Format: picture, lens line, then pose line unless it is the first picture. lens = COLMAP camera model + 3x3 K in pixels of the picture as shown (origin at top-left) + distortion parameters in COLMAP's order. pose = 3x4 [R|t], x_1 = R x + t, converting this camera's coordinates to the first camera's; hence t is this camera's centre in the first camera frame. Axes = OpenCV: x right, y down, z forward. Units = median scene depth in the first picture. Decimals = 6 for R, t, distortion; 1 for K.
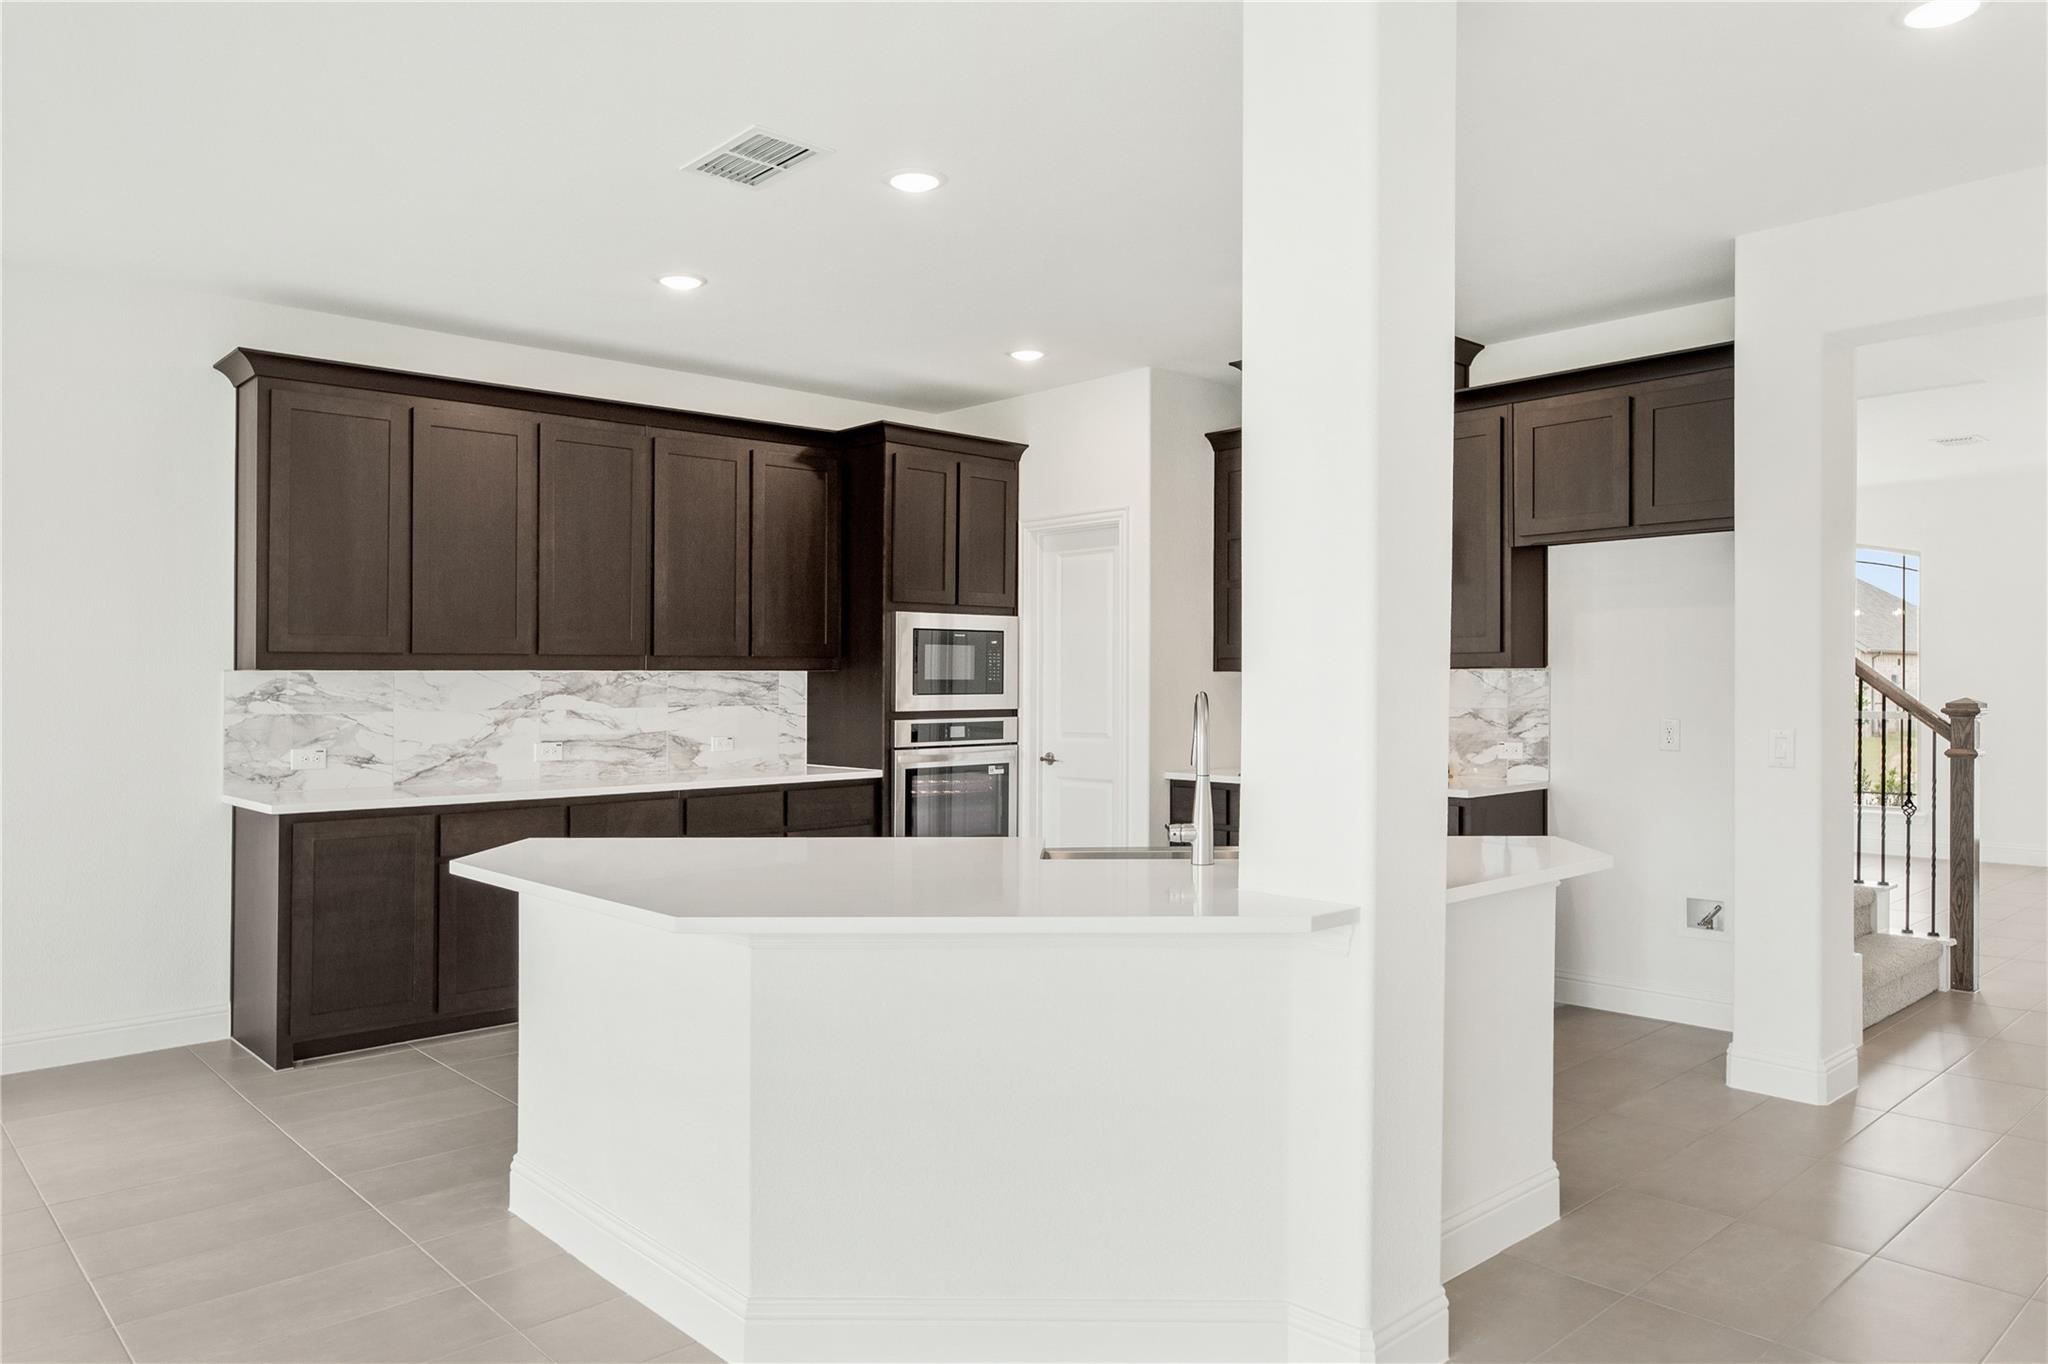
lens RADIAL K [[1404.7, 0, 1024.0], [0, 1404.7, 682.0], [0, 0, 1]] dist [0.004344, 0.005130]
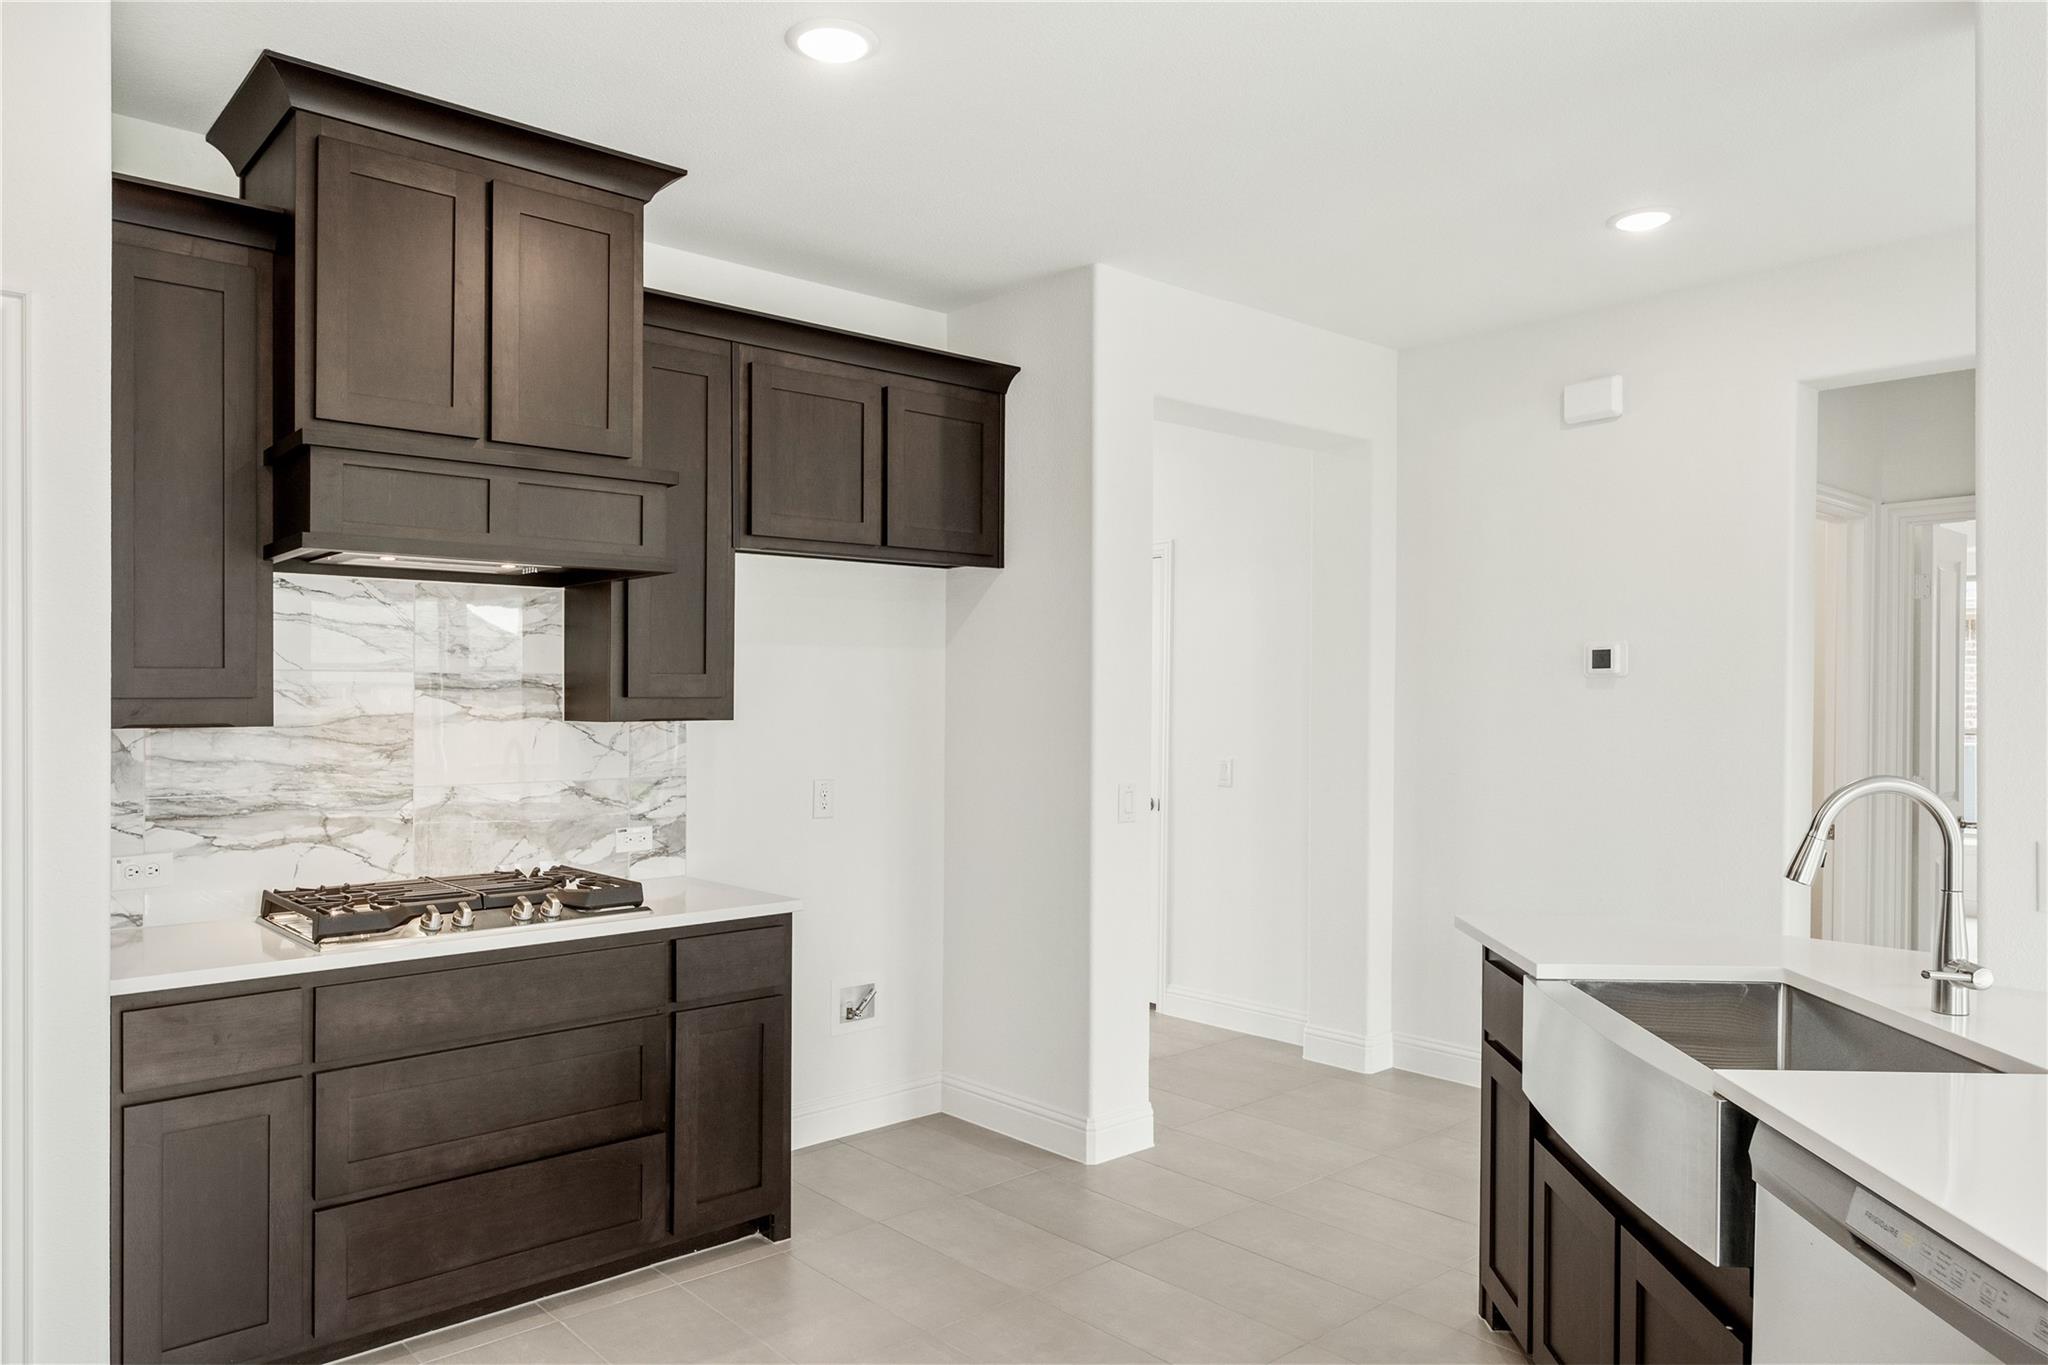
lens RADIAL K [[1404.7, 0, 1024.0], [0, 1404.7, 682.5], [0, 0, 1]] dist [0.004344, 0.005130]
pose [[0.033334, 0.021965, 0.999203, -0.343779], [0.015303, 0.999630, -0.022485, -0.009653], [-0.999327, 0.016040, 0.032985, 0.793600]]
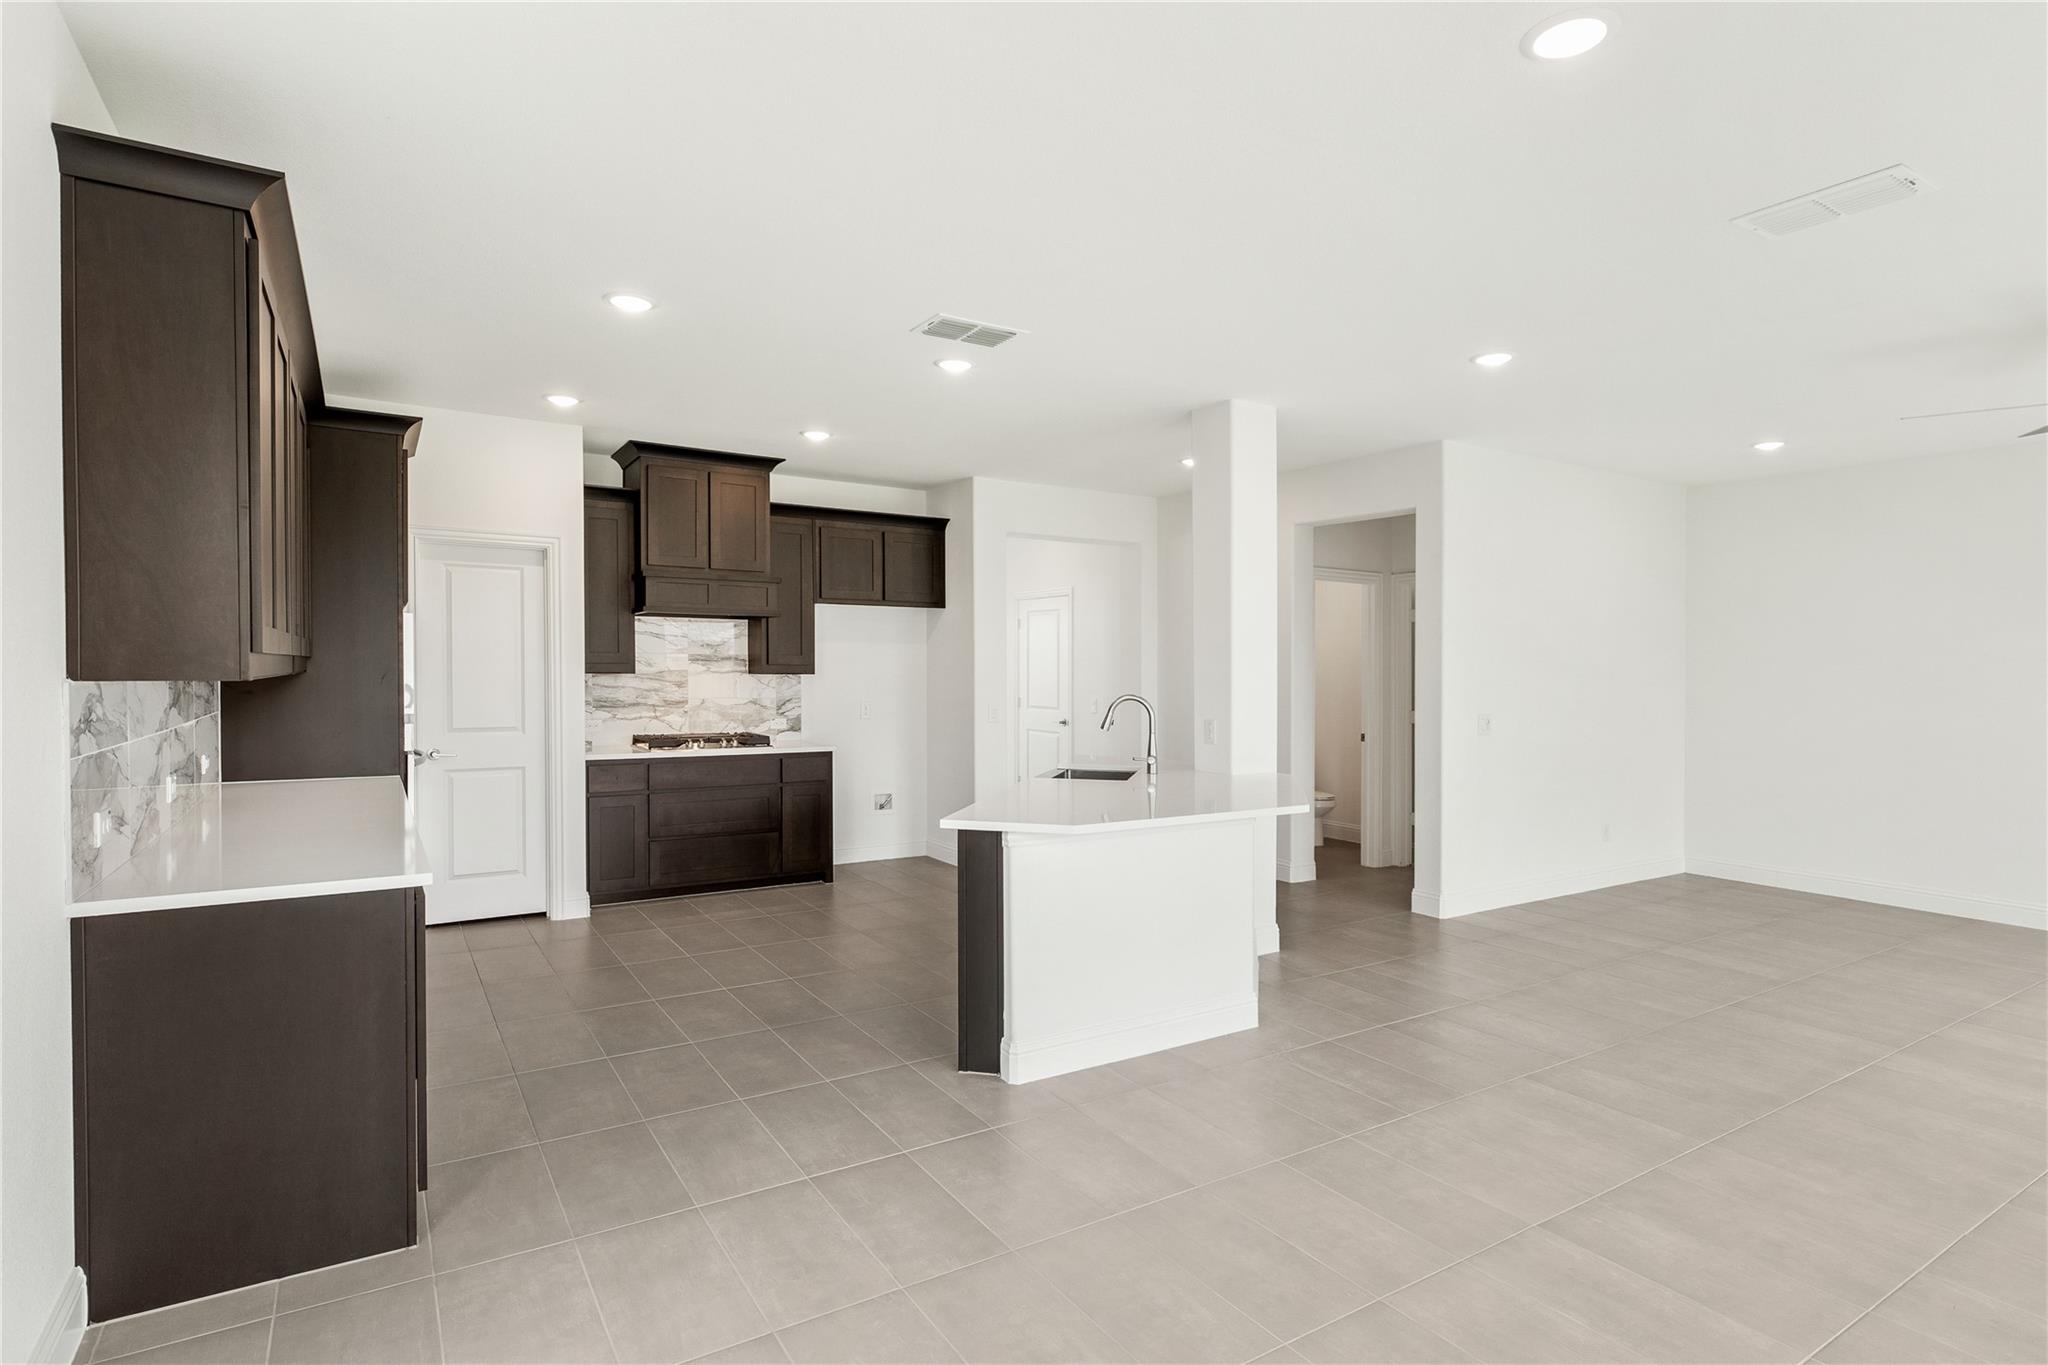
lens RADIAL K [[1011.9, 0, 1028.8], [0, 1011.9, 695.1], [0, 0, 1]] dist [-0.001991, -0.000352]
pose [[0.167383, -0.013388, 0.985801, -0.795666], [0.003497, 0.999910, 0.012986, 0.000837], [-0.985886, 0.001273, 0.167415, 0.512382]]
